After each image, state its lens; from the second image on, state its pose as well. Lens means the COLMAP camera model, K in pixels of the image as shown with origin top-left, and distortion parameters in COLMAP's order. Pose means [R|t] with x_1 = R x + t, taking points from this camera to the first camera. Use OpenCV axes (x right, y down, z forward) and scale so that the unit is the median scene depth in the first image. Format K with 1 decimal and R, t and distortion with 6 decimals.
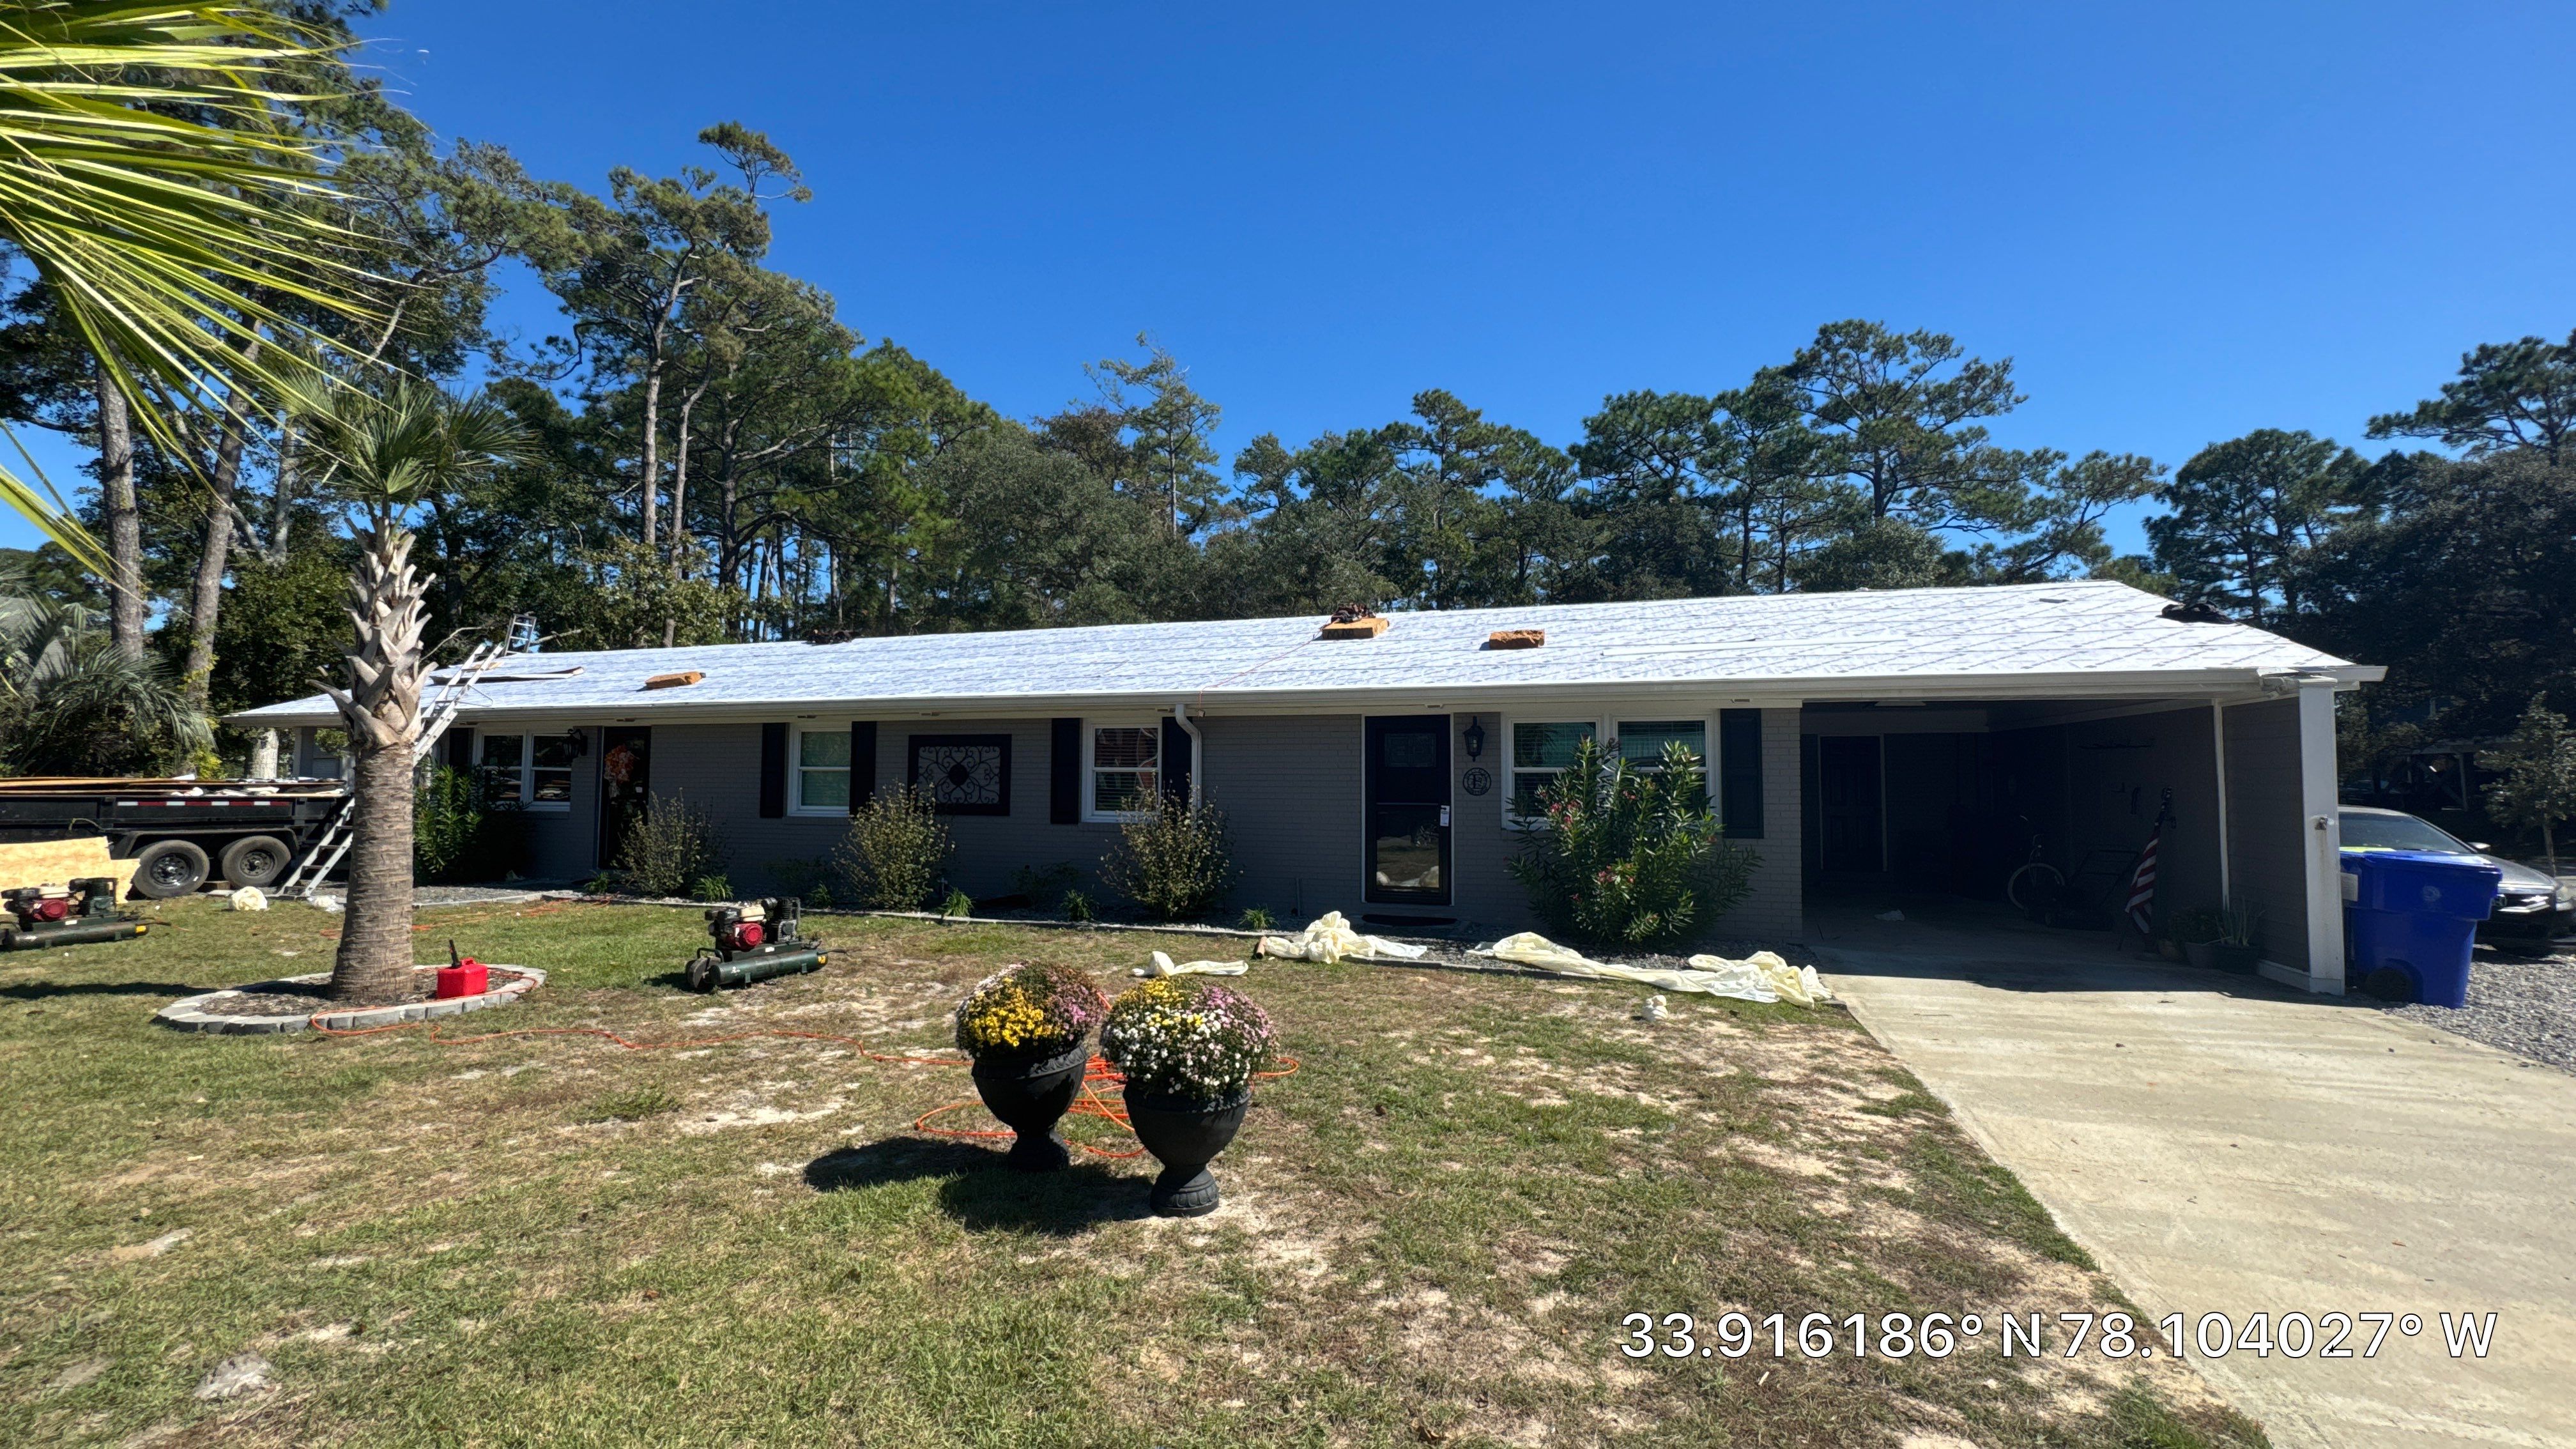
lens RADIAL K [[1060.7, 0, 1274.6], [0, 1060.7, 710.9], [0, 0, 1]] dist [-0.002850, -0.000458]
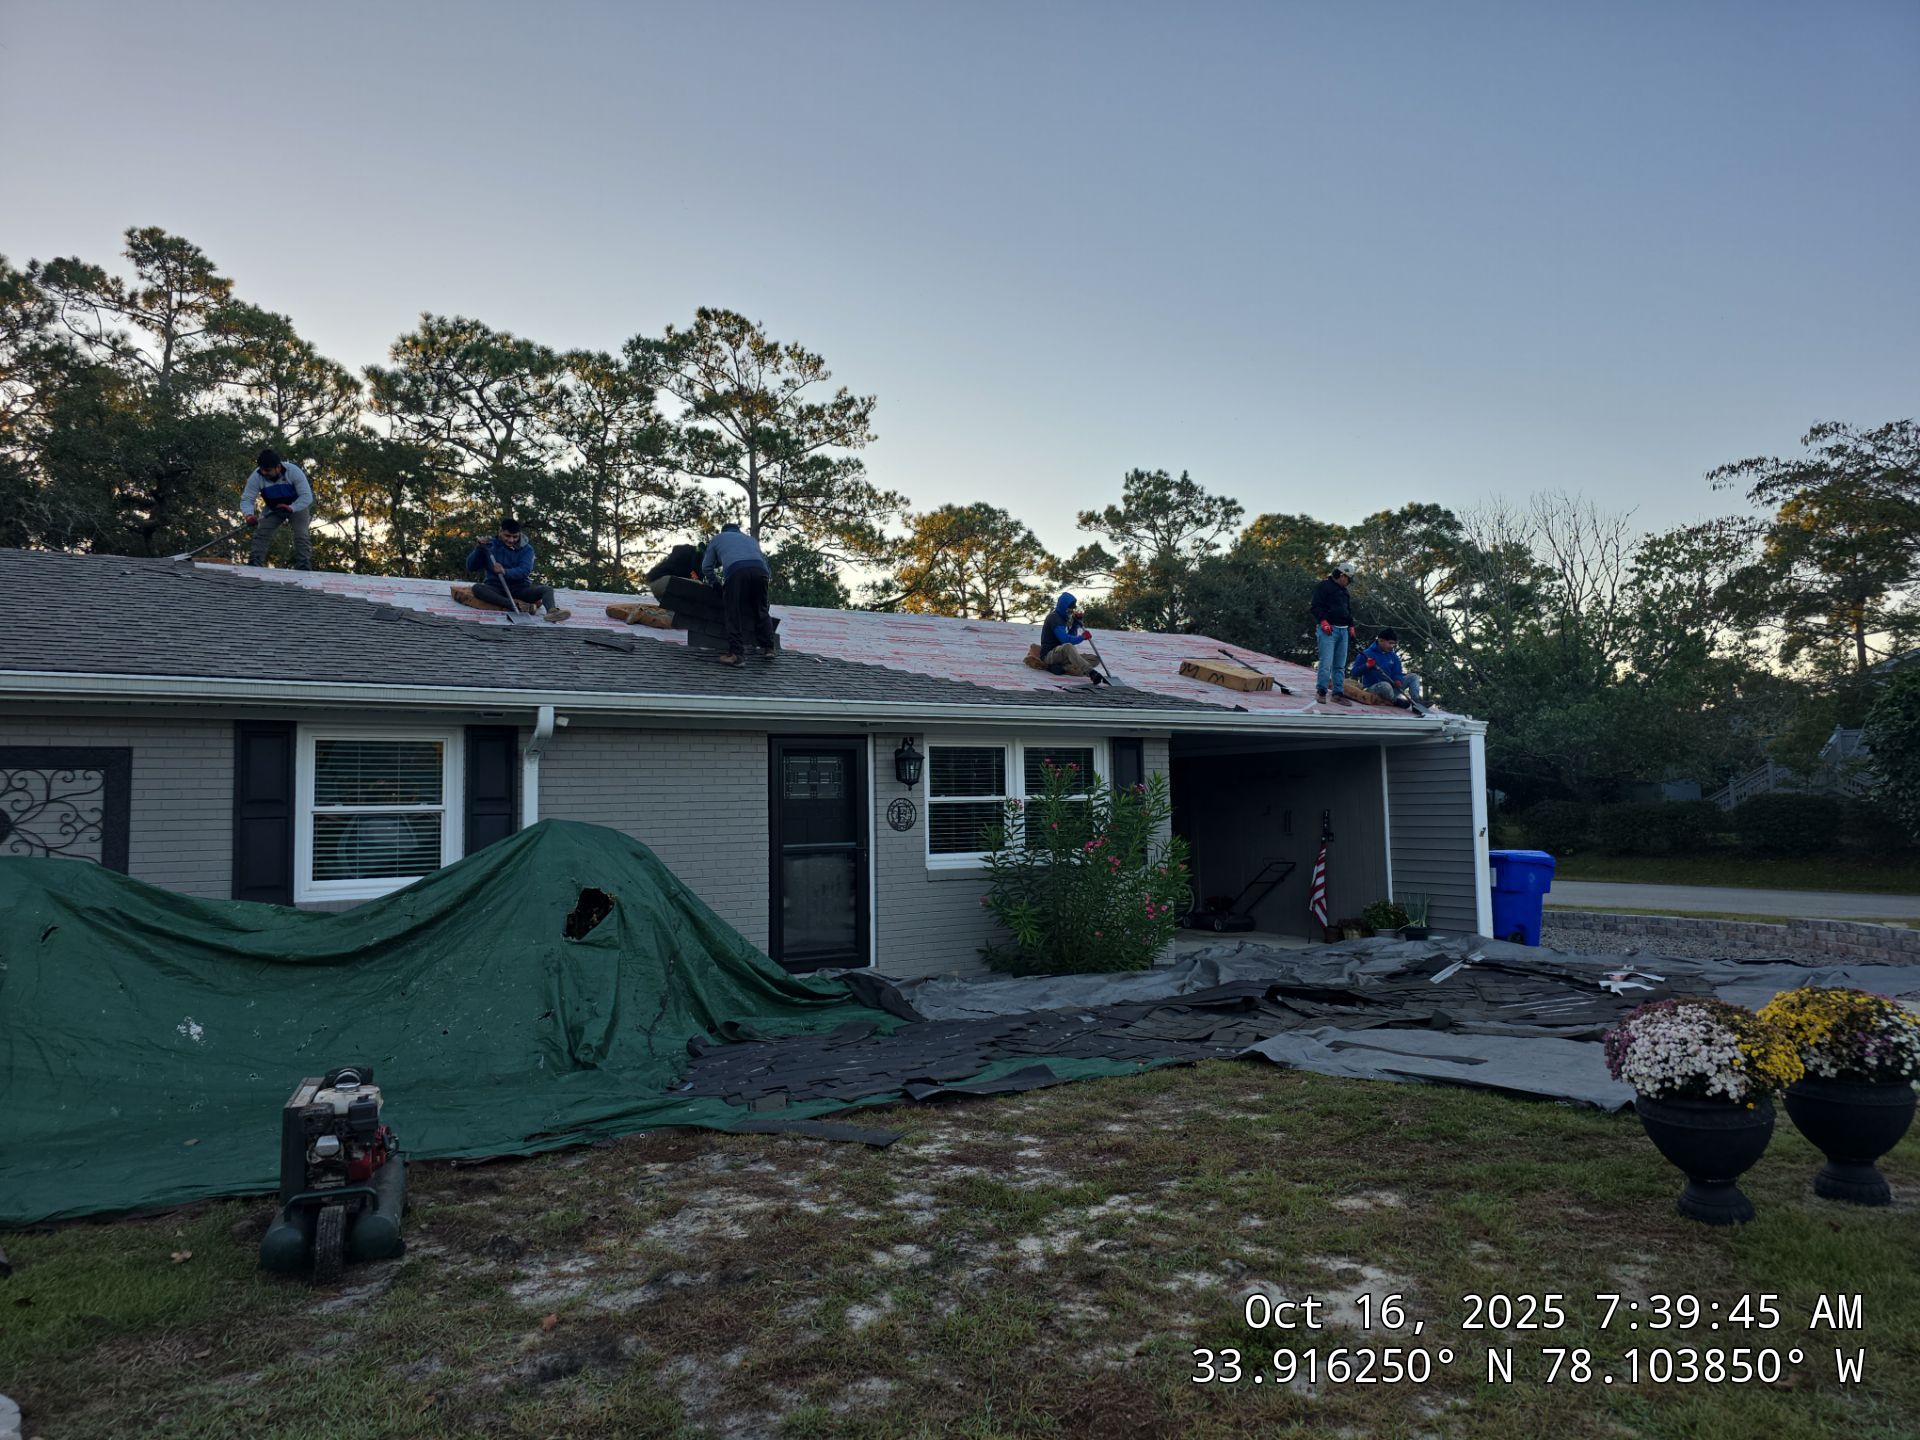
lens RADIAL K [[1351.7, 0, 955.0], [0, 1351.7, 732.0], [0, 0, 1]] dist [0.017808, -0.005440]
pose [[0.614331, 0.028627, 0.788529, -0.262091], [-0.028249, 0.999499, -0.014278, 0.006359], [-0.788542, -0.013503, 0.614832, 0.129488]]
